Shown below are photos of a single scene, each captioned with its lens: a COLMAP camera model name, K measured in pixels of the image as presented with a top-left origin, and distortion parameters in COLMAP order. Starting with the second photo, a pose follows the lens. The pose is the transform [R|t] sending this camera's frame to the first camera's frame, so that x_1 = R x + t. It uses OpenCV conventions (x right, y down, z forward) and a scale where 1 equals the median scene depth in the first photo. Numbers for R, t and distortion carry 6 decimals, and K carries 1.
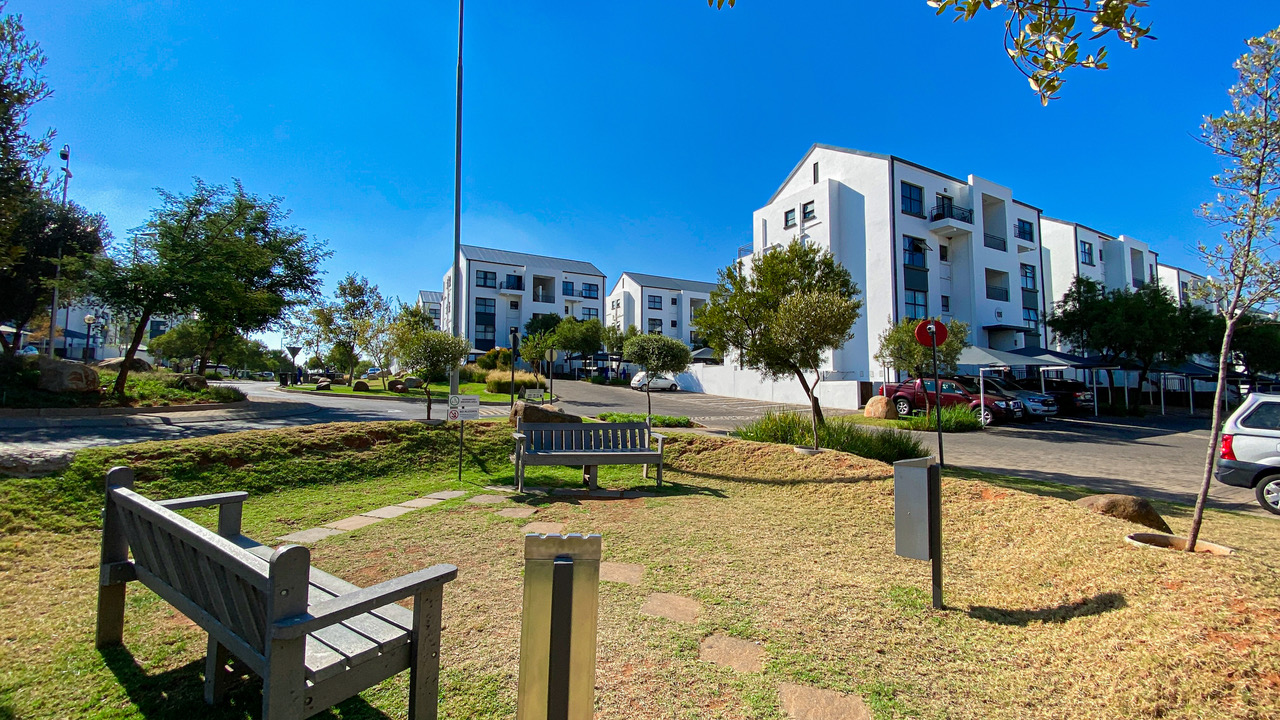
lens RADIAL K [[518.2, 0, 623.3], [0, 518.2, 363.4], [0, 0, 1]] dist [0.000879, -0.020340]
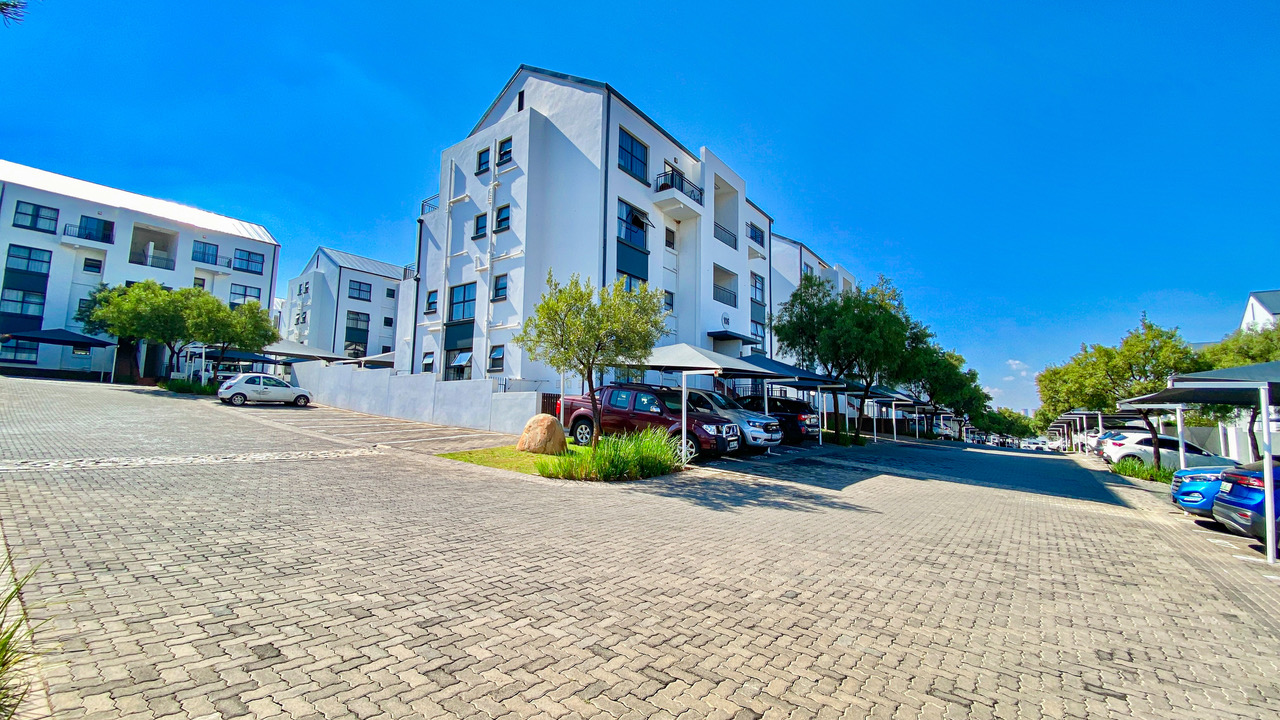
lens RADIAL K [[529.5, 0, 640.0], [0, 529.5, 360.0], [0, 0, 1]] dist [0.017204, -0.000056]
pose [[0.901358, 0.061866, 0.428634, 0.237486], [-0.041747, 0.997547, -0.056189, 0.022078], [-0.431058, 0.032752, 0.901729, 0.286305]]
